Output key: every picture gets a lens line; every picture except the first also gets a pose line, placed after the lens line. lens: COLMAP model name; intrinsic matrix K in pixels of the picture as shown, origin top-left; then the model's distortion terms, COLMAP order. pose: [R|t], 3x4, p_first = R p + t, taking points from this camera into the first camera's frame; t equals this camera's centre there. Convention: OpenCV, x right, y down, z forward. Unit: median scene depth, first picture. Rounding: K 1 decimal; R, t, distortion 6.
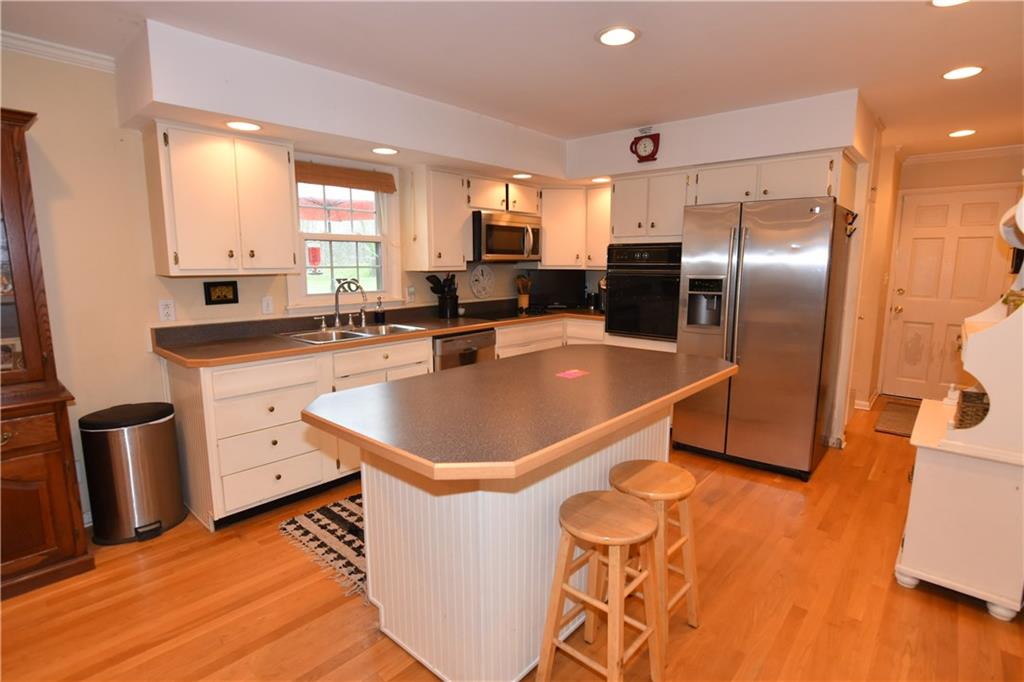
lens RADIAL K [[510.0, 0, 512.8], [0, 510.0, 340.1], [0, 0, 1]] dist [-0.015986, 0.002746]
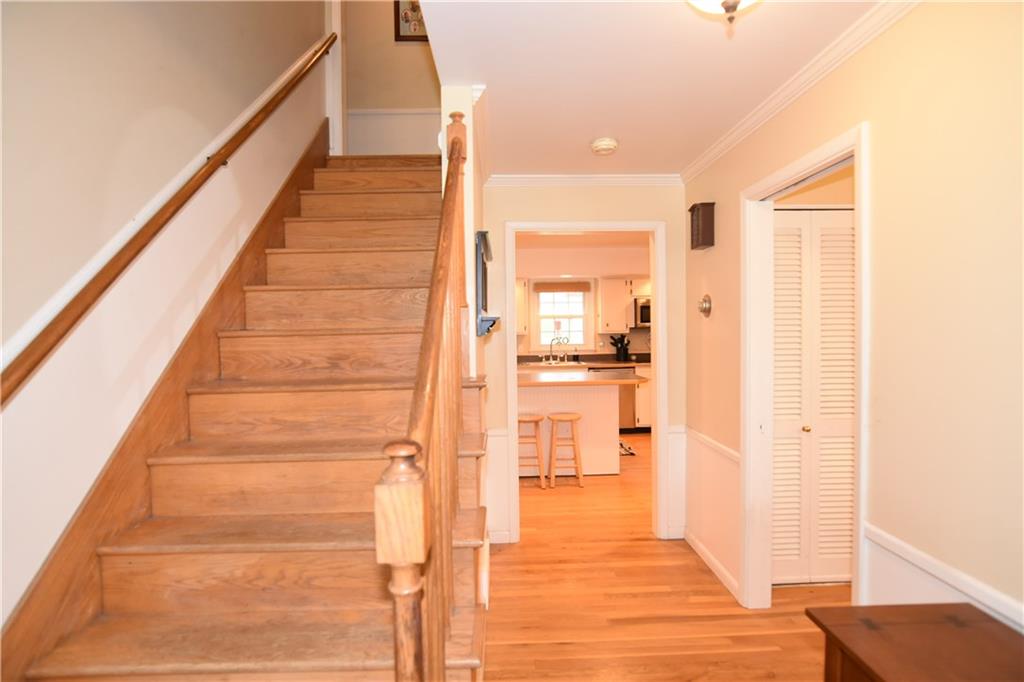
lens RADIAL K [[510.0, 0, 512.8], [0, 510.0, 340.7], [0, 0, 1]] dist [-0.015986, 0.002746]
pose [[0.688113, 0.009435, -0.725542, 0.948277], [-0.094798, 0.992514, -0.077001, 0.059308], [0.719384, 0.121765, 0.683856, -0.464527]]
